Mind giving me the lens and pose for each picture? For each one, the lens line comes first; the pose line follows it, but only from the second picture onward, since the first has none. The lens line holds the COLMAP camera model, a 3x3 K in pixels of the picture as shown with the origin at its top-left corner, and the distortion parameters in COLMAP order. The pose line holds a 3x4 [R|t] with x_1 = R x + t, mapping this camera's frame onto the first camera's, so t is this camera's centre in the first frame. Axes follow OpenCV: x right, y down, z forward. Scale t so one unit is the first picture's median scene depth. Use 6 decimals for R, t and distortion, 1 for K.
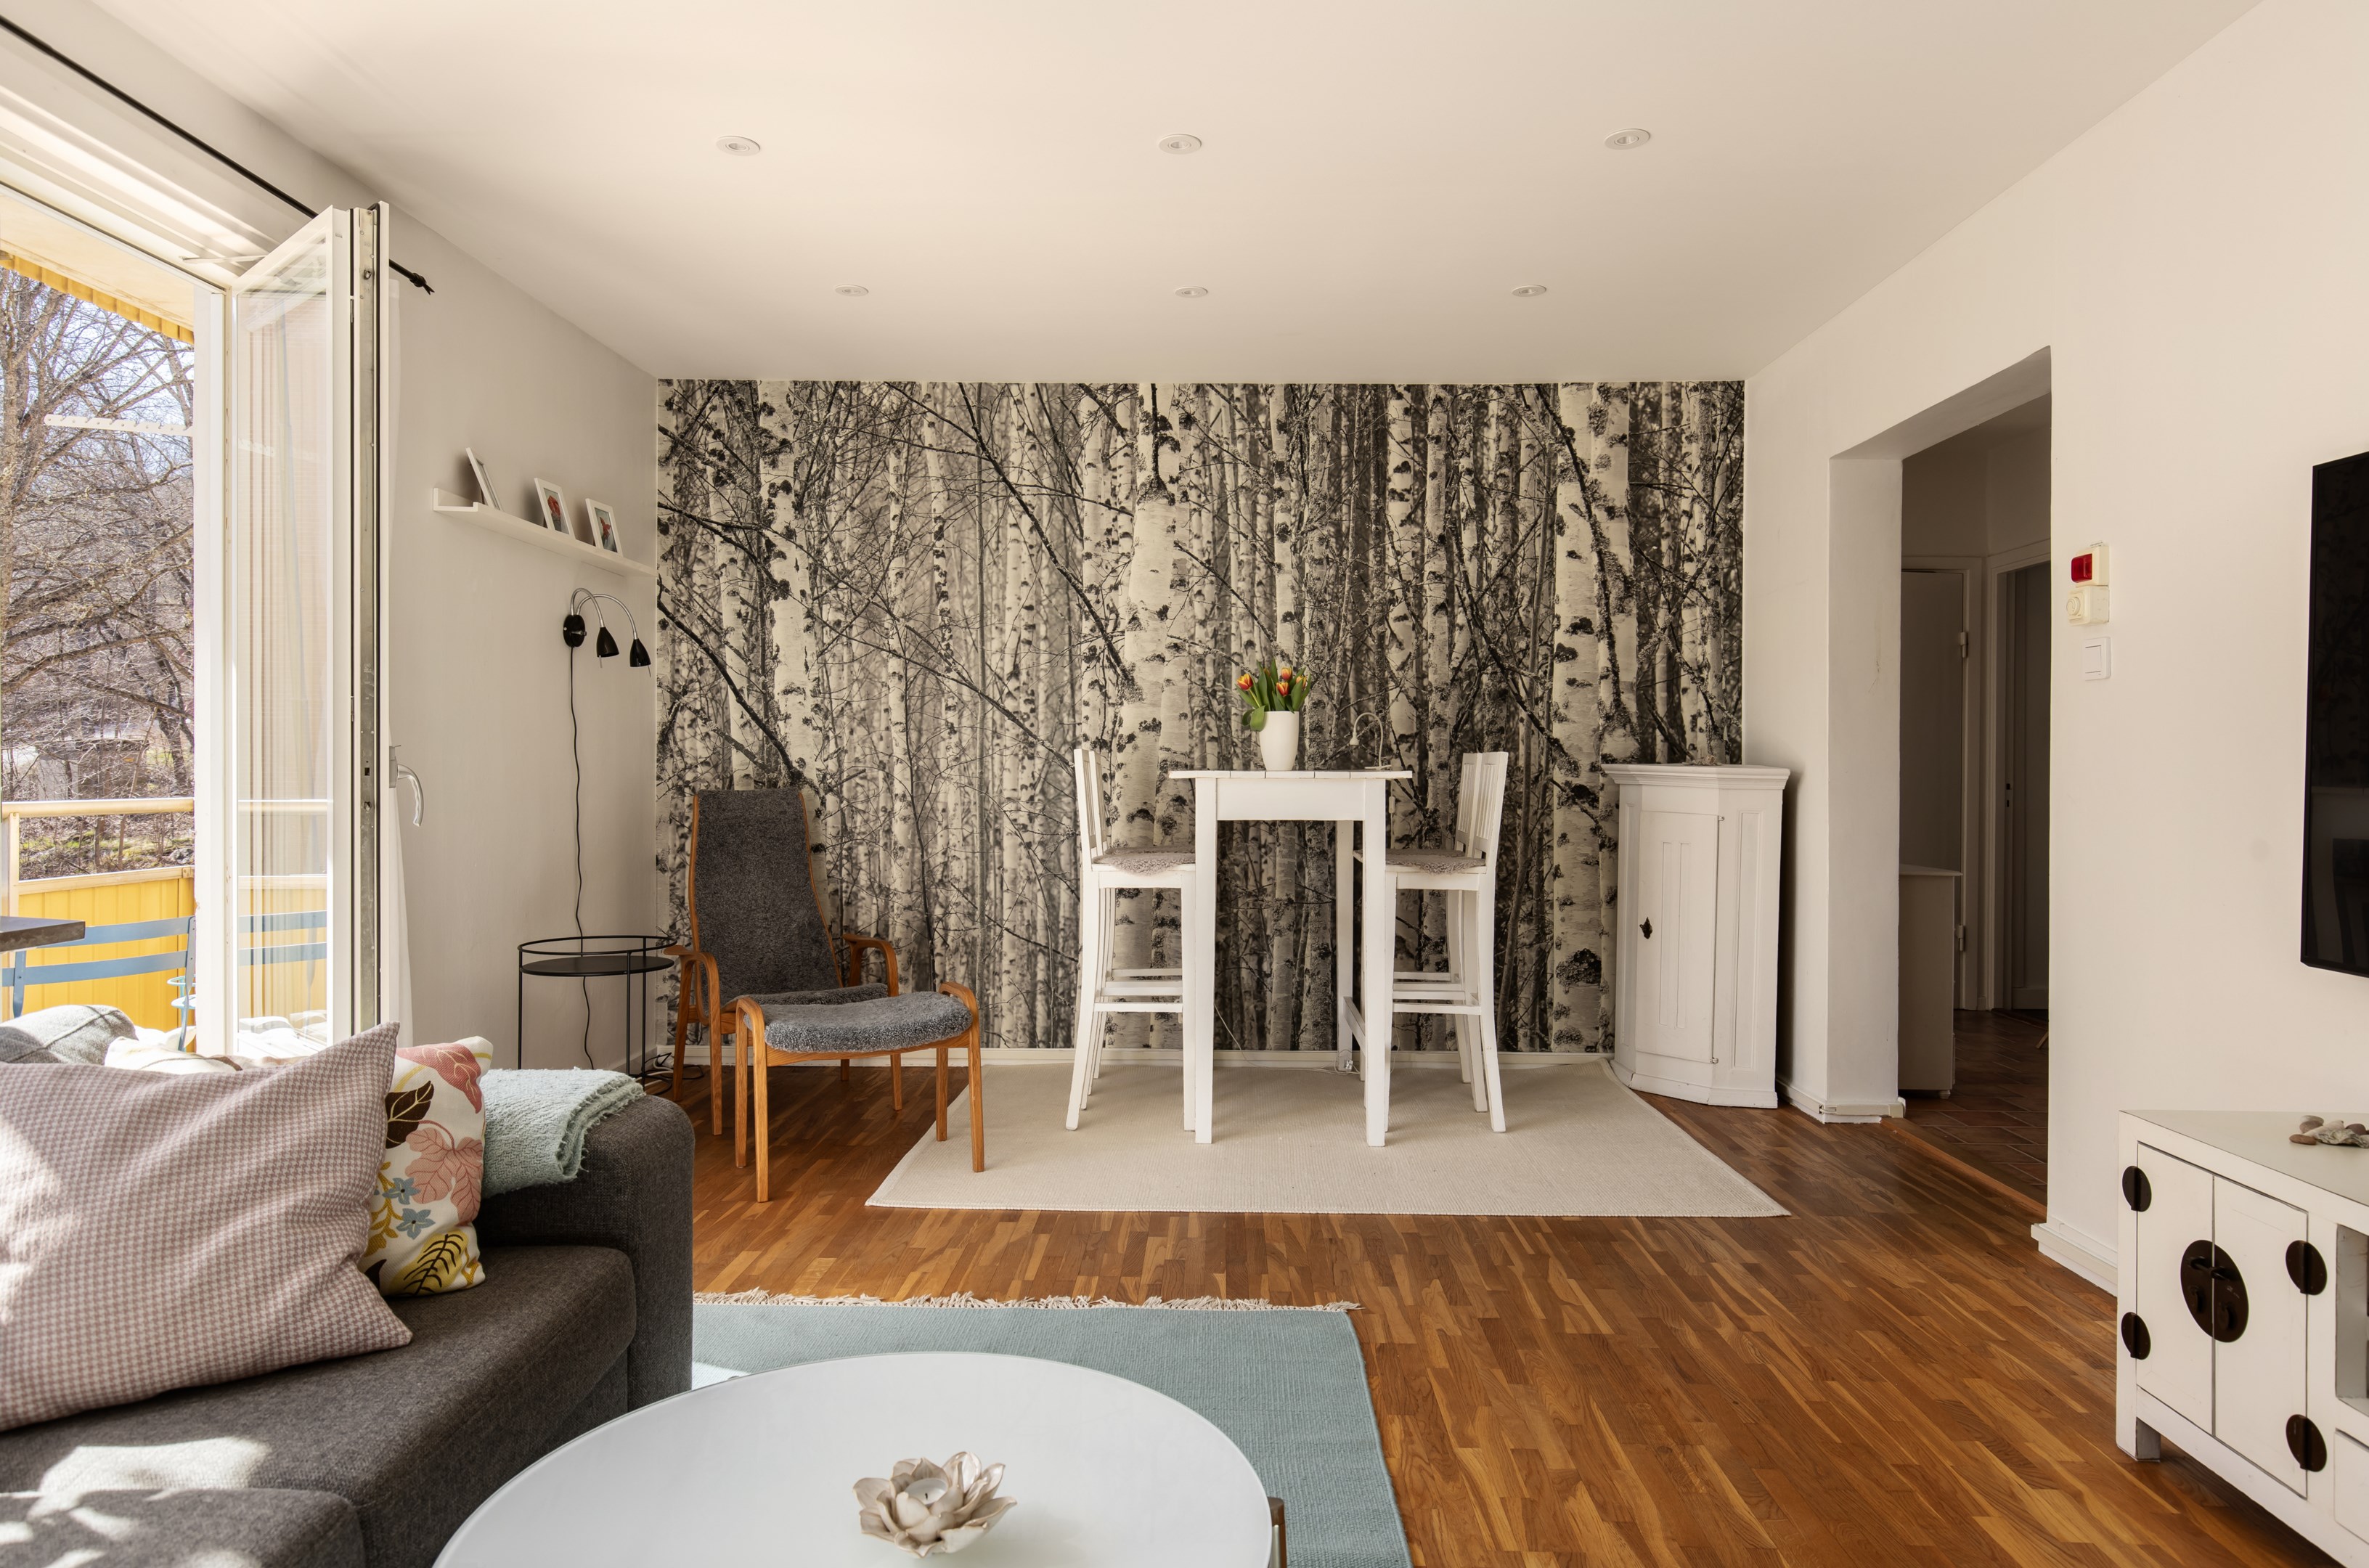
lens RADIAL K [[1452.1, 0, 1184.5], [0, 1452.1, 784.0], [0, 0, 1]] dist [0.000056, -0.000052]
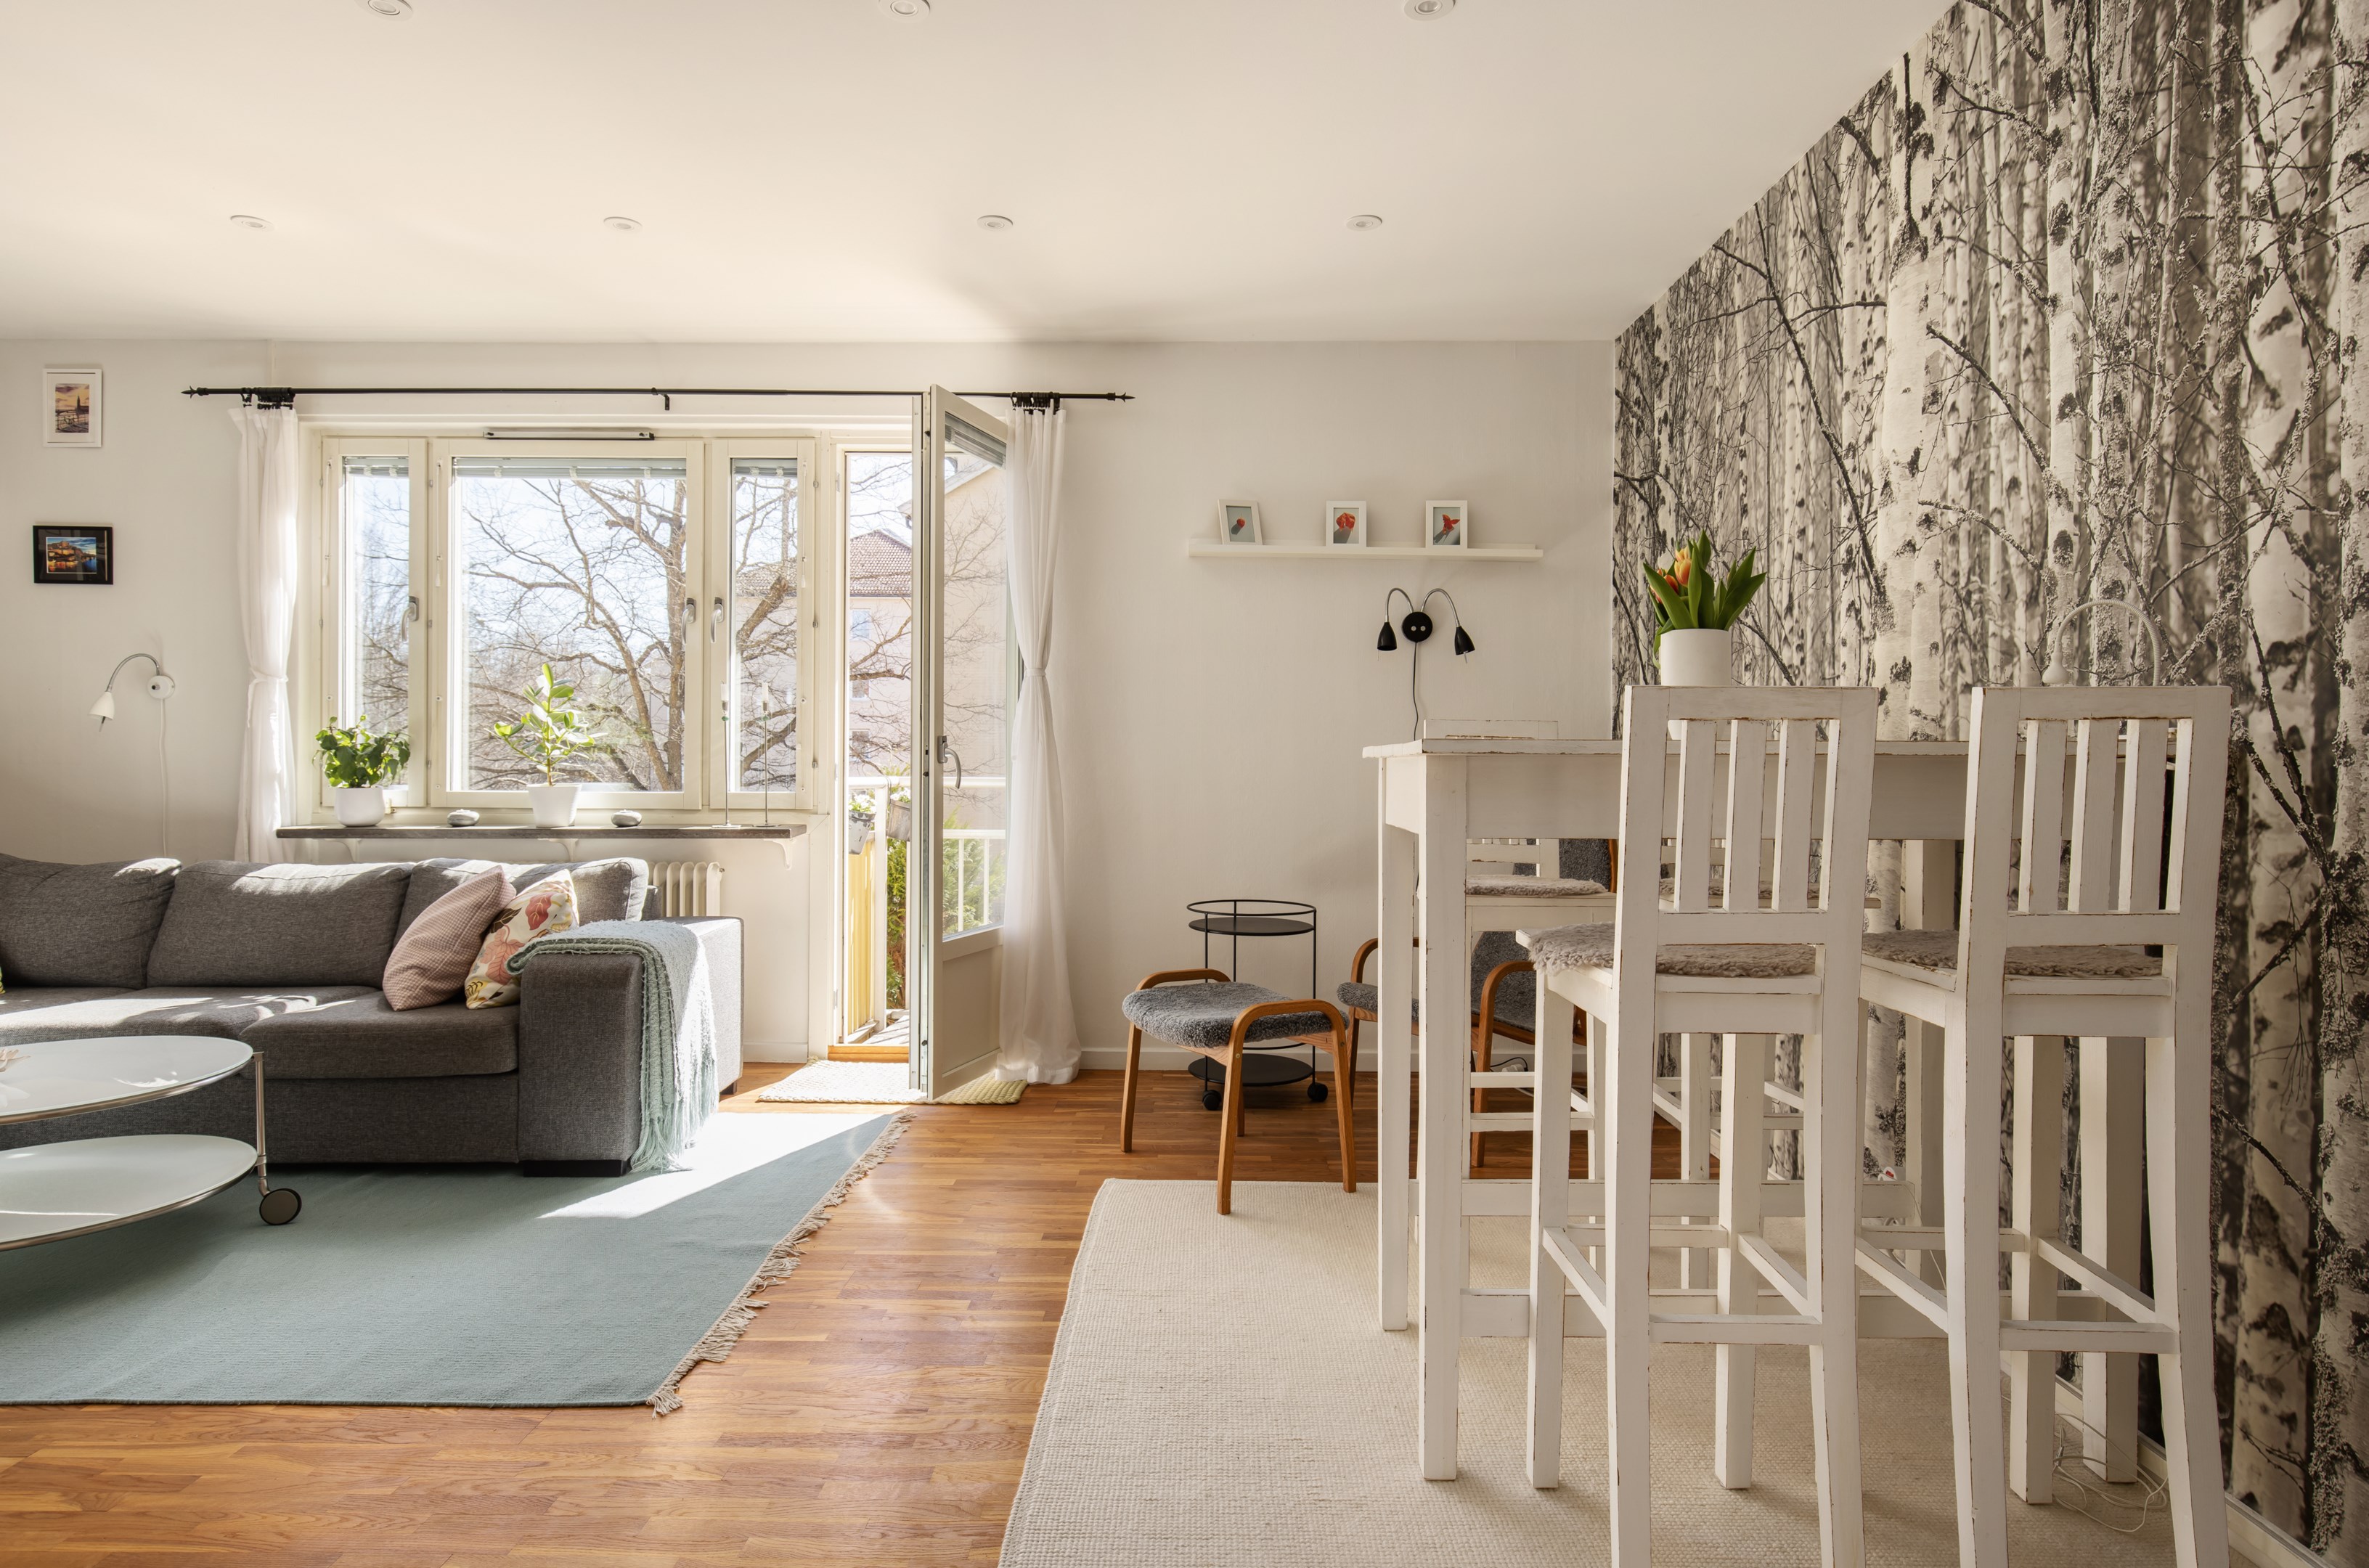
lens RADIAL K [[1275.6, 0, 1189.2], [0, 1275.6, 768.6], [0, 0, 1]] dist [-0.001438, -0.000338]
pose [[0.027310, 0.000345, -0.999627, 0.458439], [-0.013248, 0.999912, -0.000017, 0.000735], [0.999539, 0.013244, 0.027313, 0.718988]]
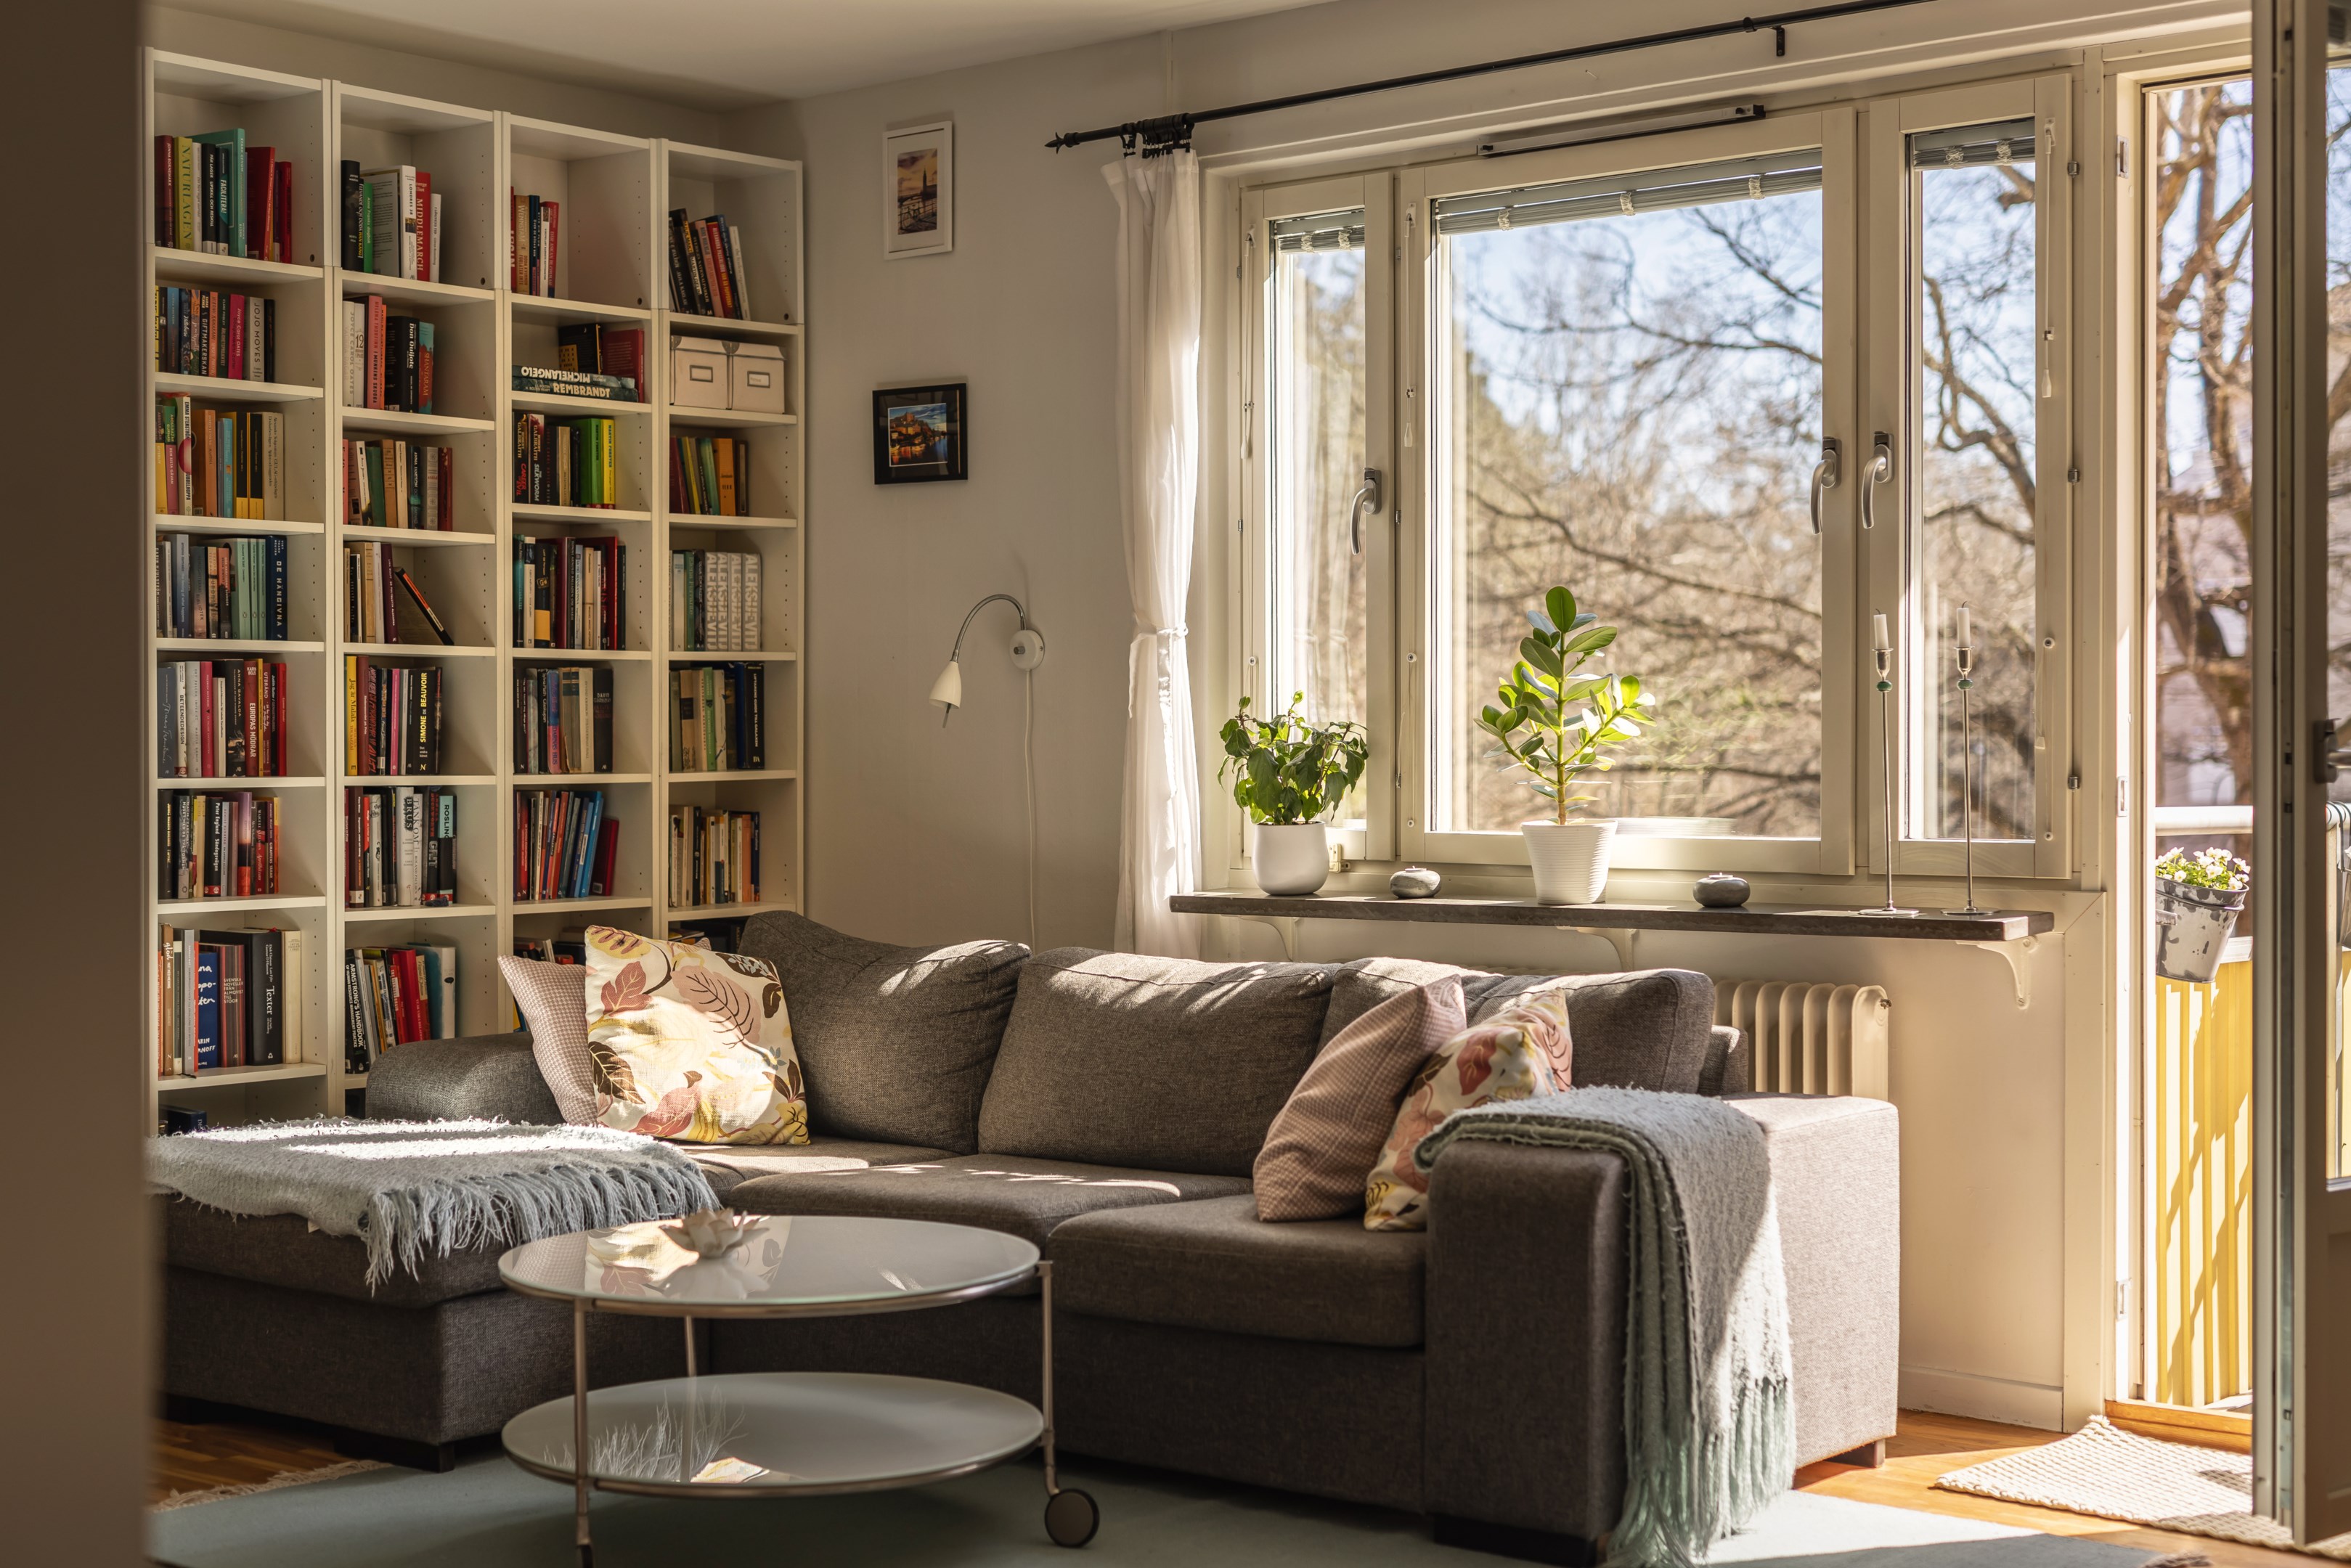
lens RADIAL K [[3217.1, 0, 1175.5], [0, 3217.1, 784.0], [0, 0, 1]] dist [-0.029495, 0.021747]
pose [[-0.623529, 0.008323, -0.781756, 0.650581], [-0.004836, 0.999883, 0.014502, -0.025906], [0.781785, 0.012822, -0.623416, 1.121106]]
